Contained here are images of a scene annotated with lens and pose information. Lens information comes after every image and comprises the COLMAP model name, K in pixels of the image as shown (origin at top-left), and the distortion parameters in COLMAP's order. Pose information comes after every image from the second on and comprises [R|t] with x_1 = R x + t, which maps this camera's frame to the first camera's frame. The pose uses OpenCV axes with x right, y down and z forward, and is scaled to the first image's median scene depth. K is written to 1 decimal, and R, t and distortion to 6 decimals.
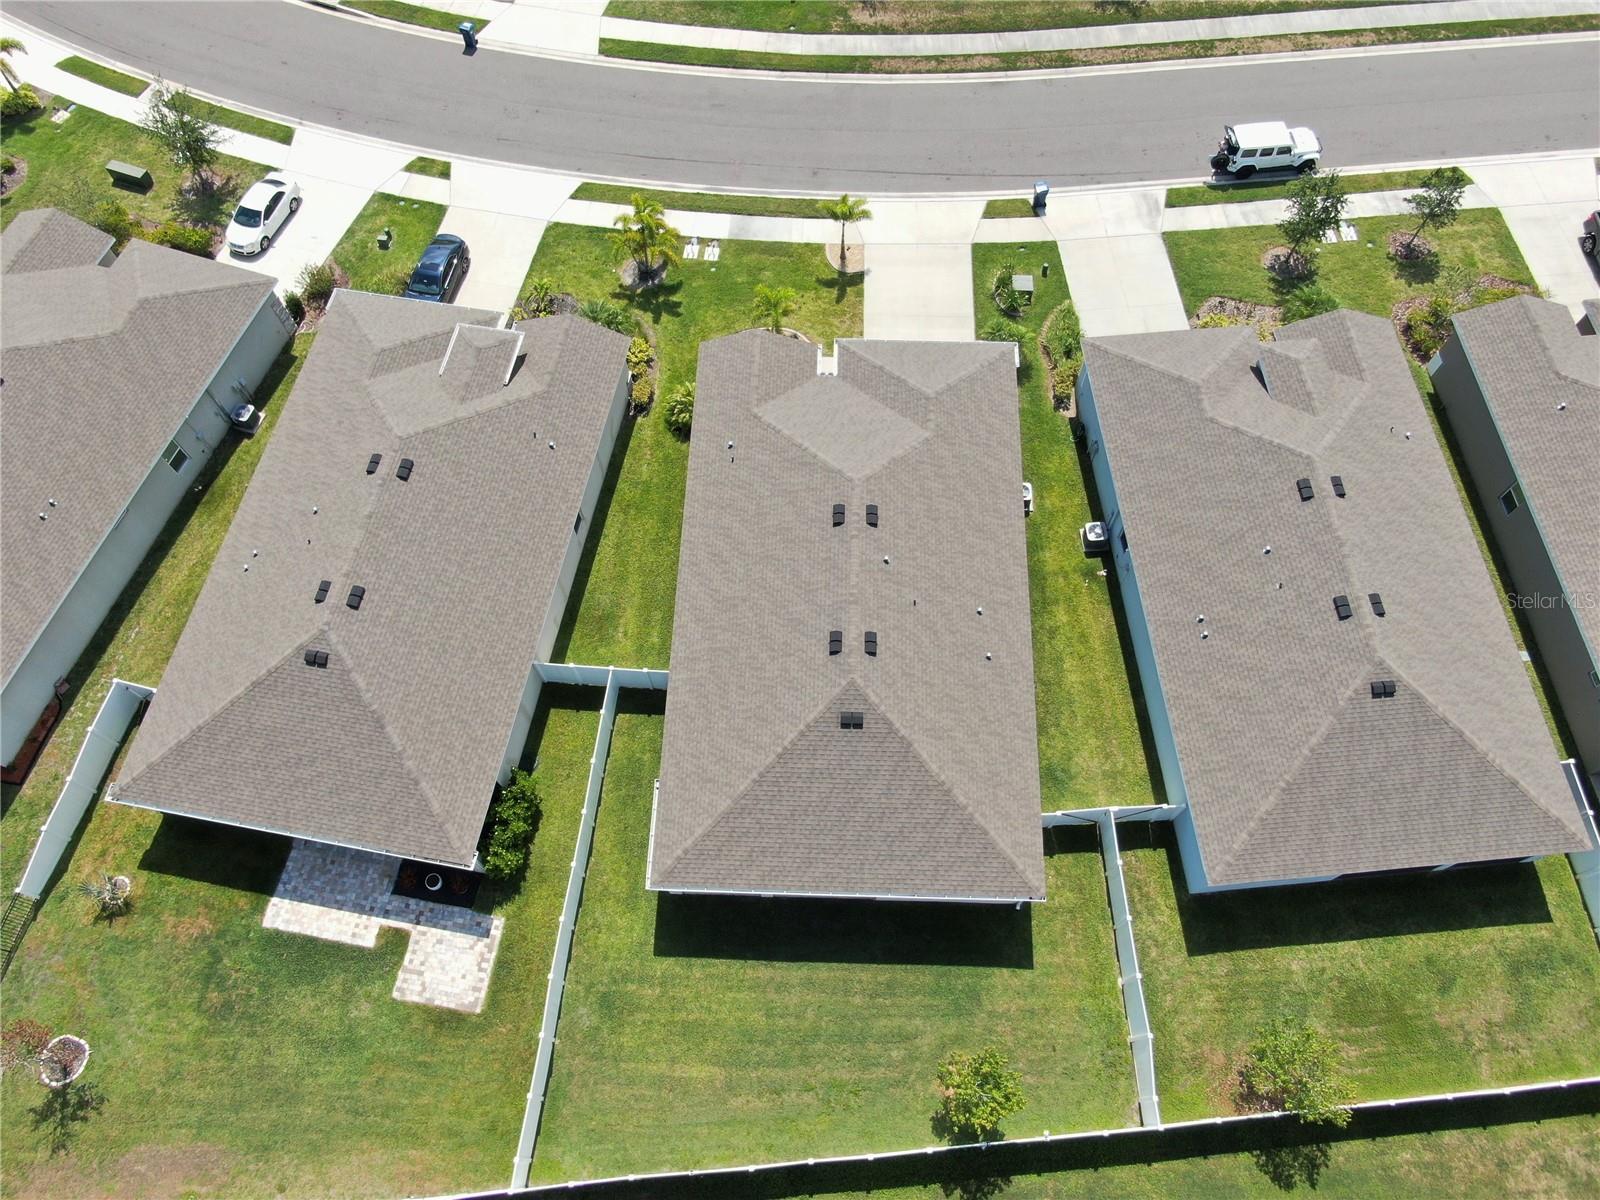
lens RADIAL K [[1151.7, 0, 805.9], [0, 1151.7, 593.9], [0, 0, 1]] dist [-0.008867, -0.006139]
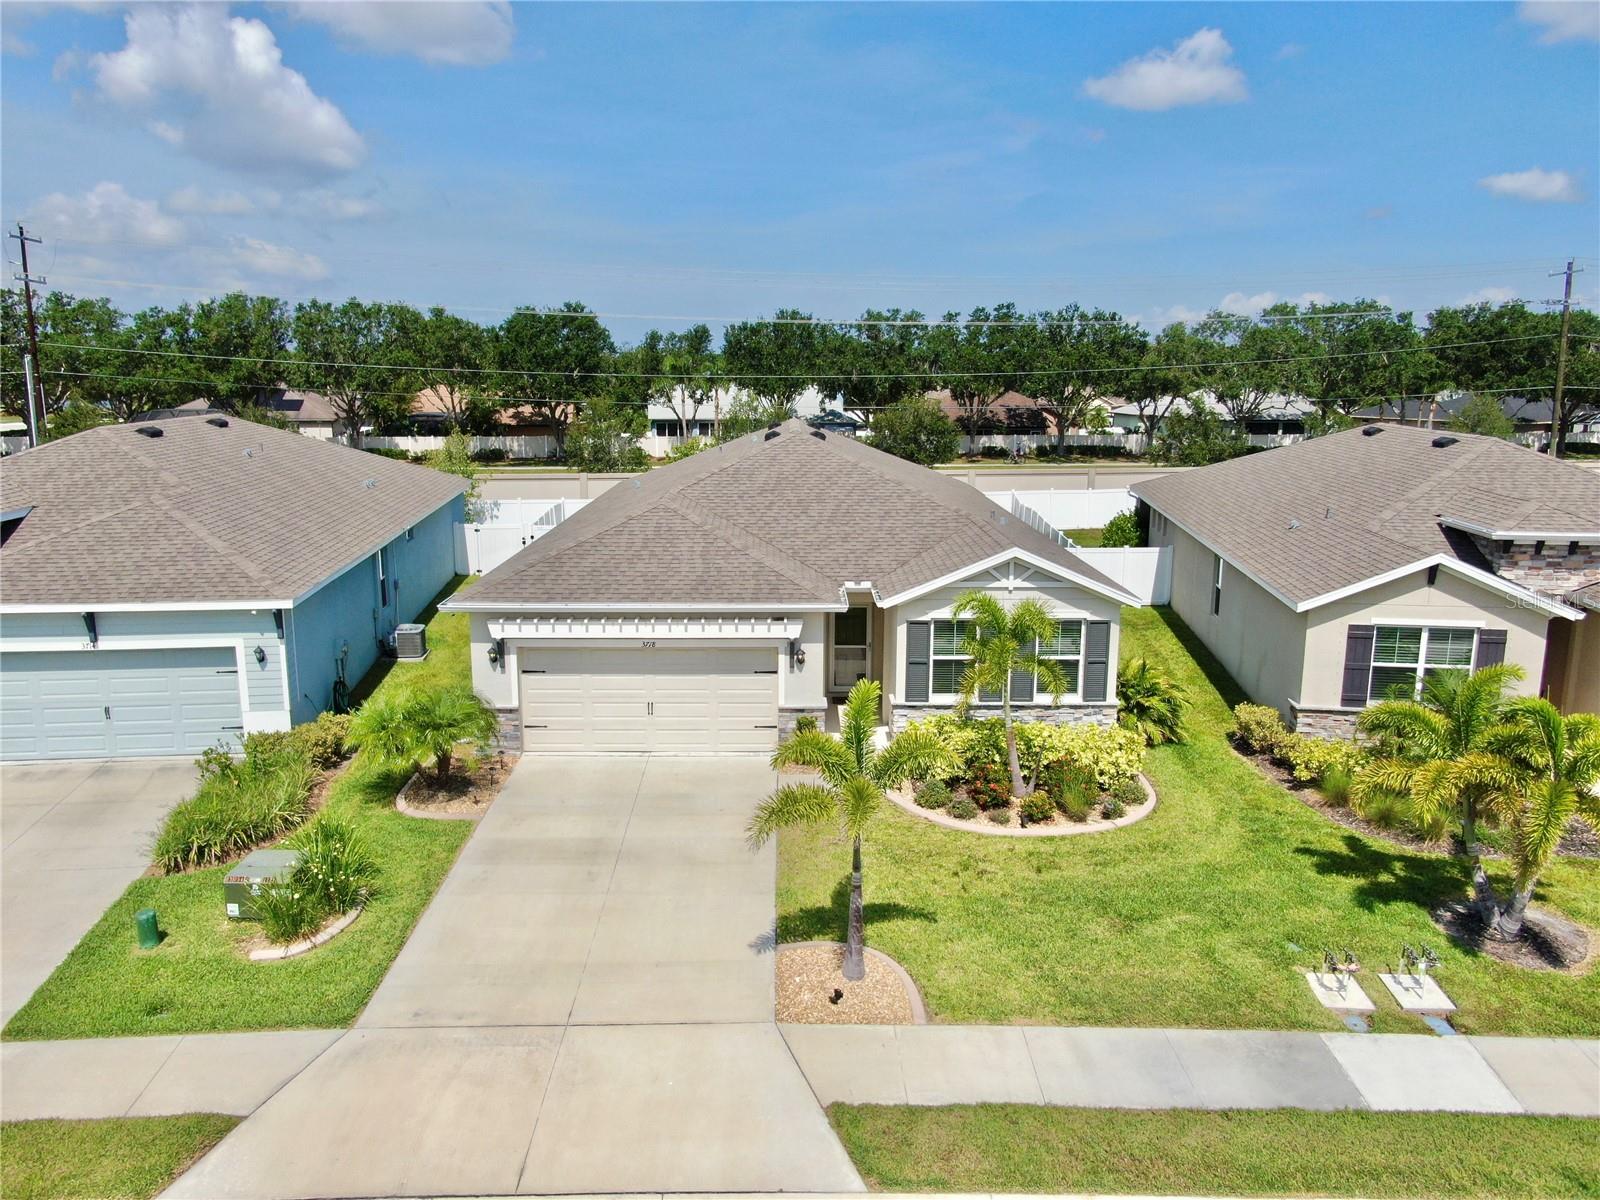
lens RADIAL K [[1151.7, 0, 803.8], [0, 1151.7, 587.0], [0, 0, 1]] dist [-0.008867, -0.006139]
pose [[-0.998908, 0.012918, -0.044900, 0.062172], [-0.040122, 0.255258, 0.966040, -0.656772], [0.023940, 0.966787, -0.254461, 1.110344]]
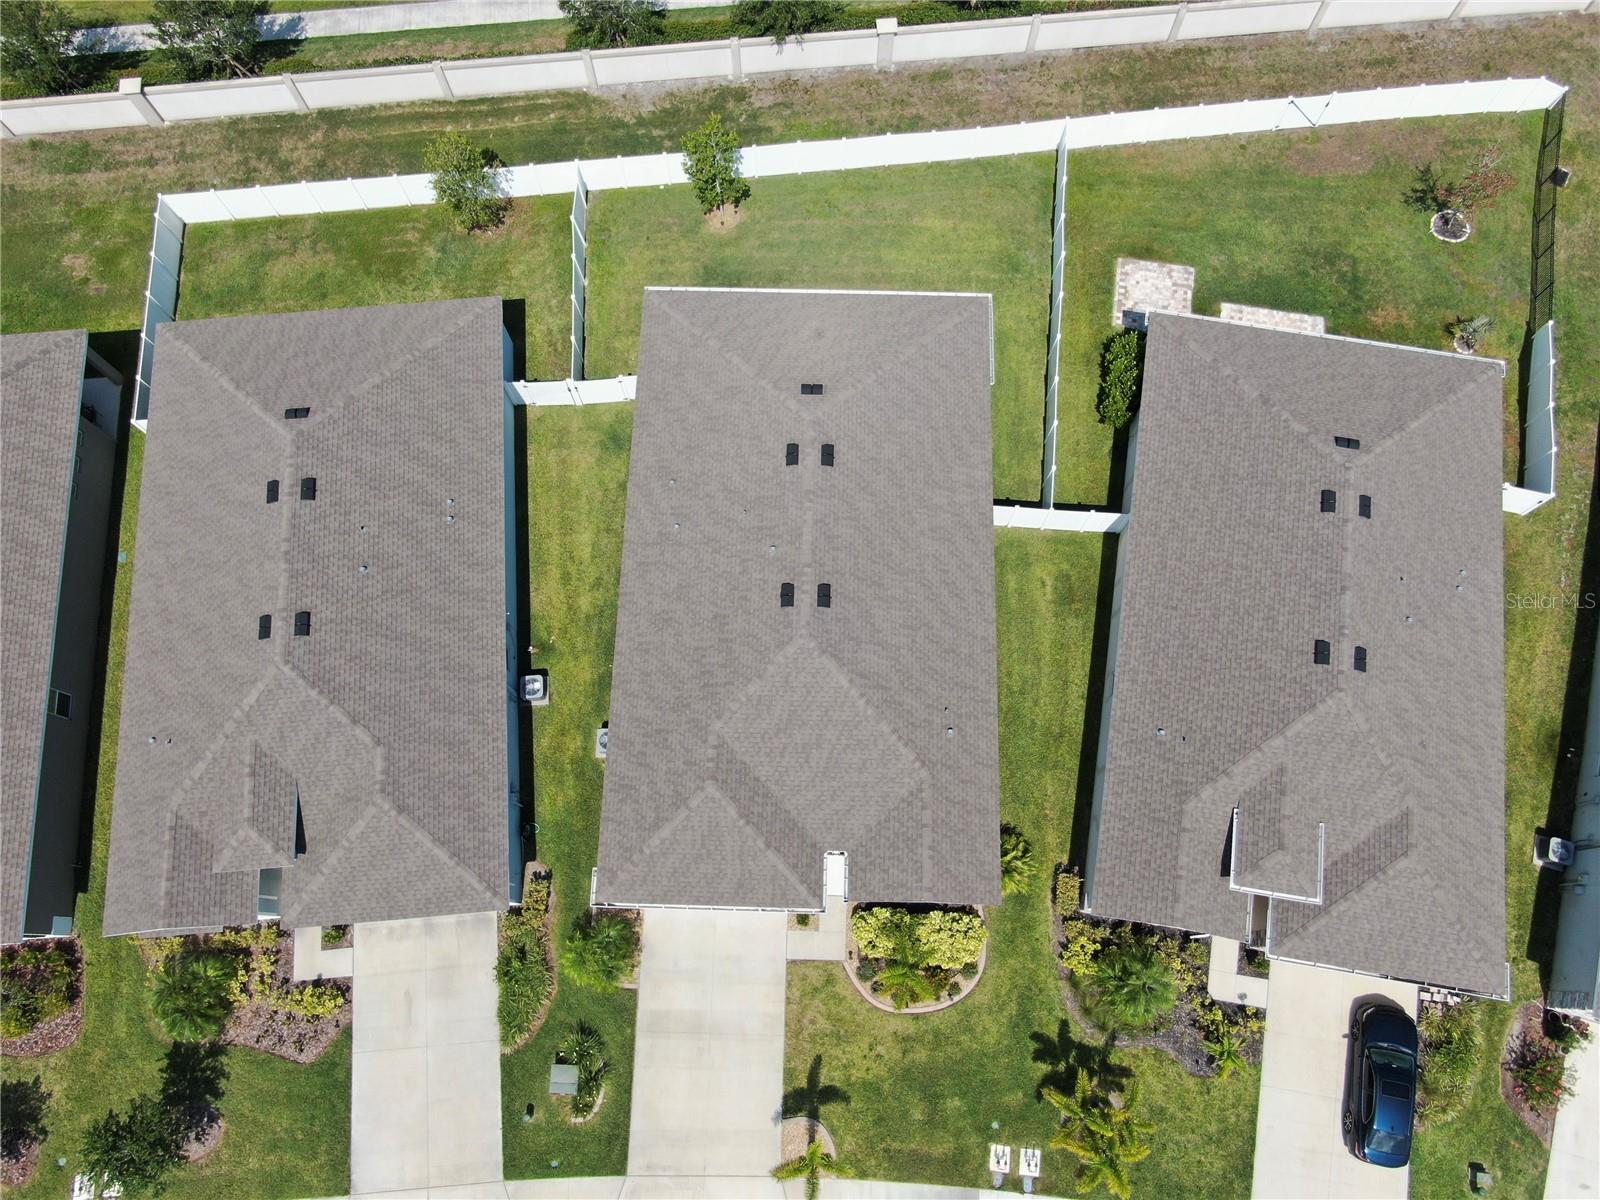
lens RADIAL K [[1151.7, 0, 801.3], [0, 1151.7, 588.3], [0, 0, 1]] dist [-0.008867, -0.006139]
pose [[-0.999849, 0.008516, 0.015152, 0.028142], [0.004178, -0.728451, 0.685085, -0.593839], [0.016872, 0.685045, 0.728305, 0.290770]]
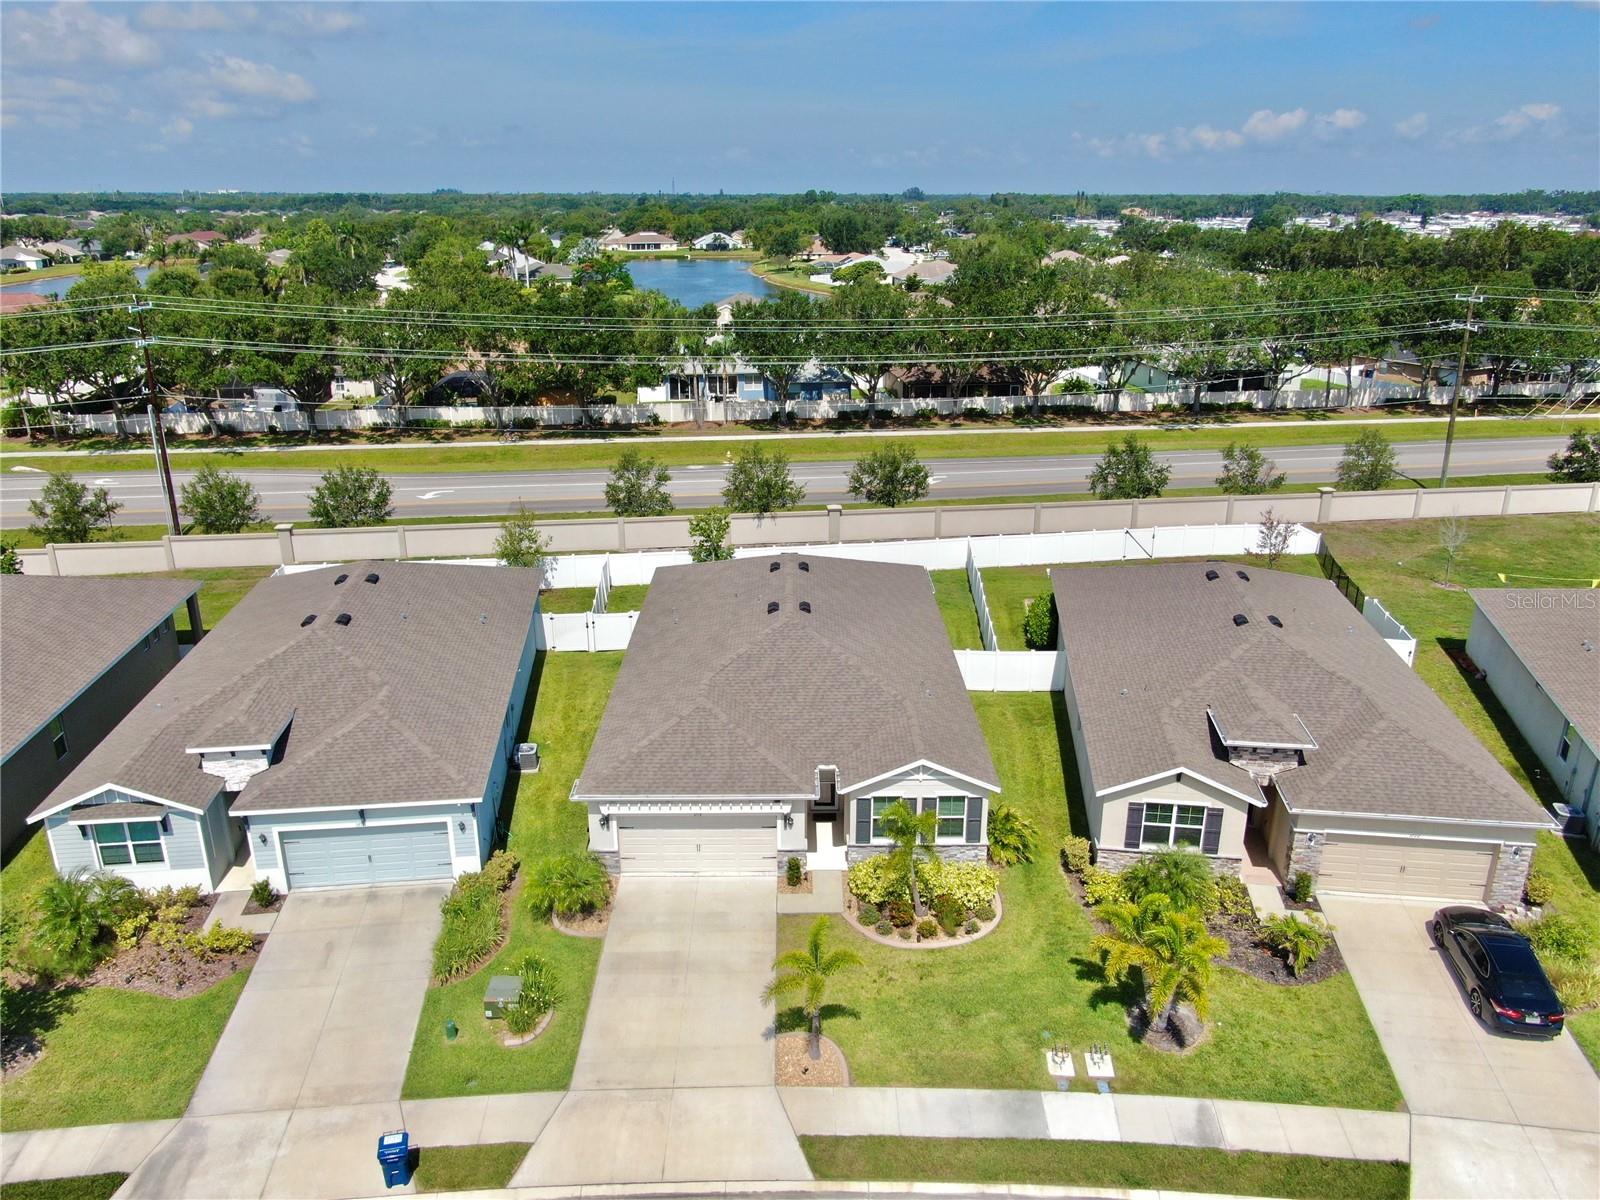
lens RADIAL K [[1151.7, 0, 802.4], [0, 1151.7, 590.9], [0, 0, 1]] dist [-0.008867, -0.006139]
pose [[-0.999099, 0.022700, -0.035866, 0.059032], [-0.033087, 0.112799, 0.993067, -0.965430], [0.026588, 0.993358, -0.111946, 0.955680]]
